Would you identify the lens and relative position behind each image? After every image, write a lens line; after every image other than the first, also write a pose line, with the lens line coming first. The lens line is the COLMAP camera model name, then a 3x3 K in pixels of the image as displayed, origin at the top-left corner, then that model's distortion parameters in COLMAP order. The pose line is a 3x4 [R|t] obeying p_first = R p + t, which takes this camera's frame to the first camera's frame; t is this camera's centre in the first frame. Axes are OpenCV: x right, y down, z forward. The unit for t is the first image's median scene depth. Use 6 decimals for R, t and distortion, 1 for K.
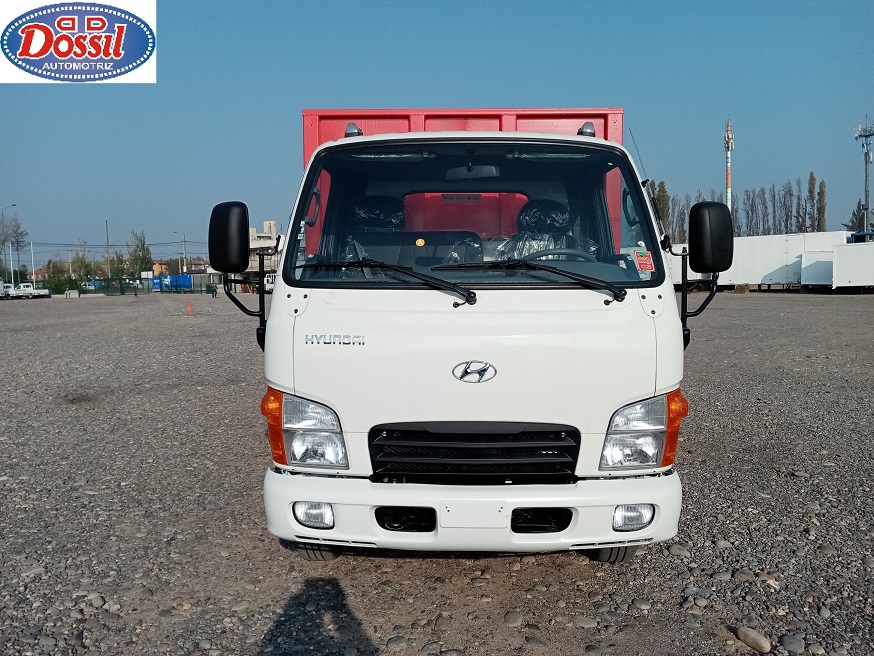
lens RADIAL K [[686.5, 0, 437.0], [0, 686.5, 328.0], [0, 0, 1]] dist [-0.005318, -0.010158]
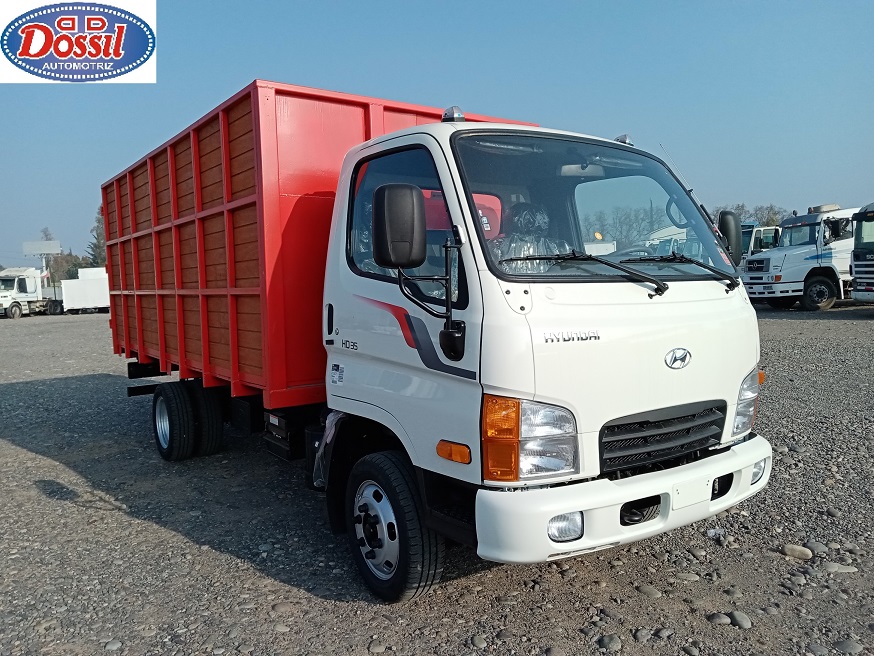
lens RADIAL K [[686.5, 0, 437.0], [0, 686.5, 328.0], [0, 0, 1]] dist [-0.005318, -0.010158]
pose [[0.810560, -0.046727, 0.583788, -0.839387], [0.060507, 0.998159, -0.004118, -0.001410], [-0.582521, 0.038662, 0.811895, 0.339885]]
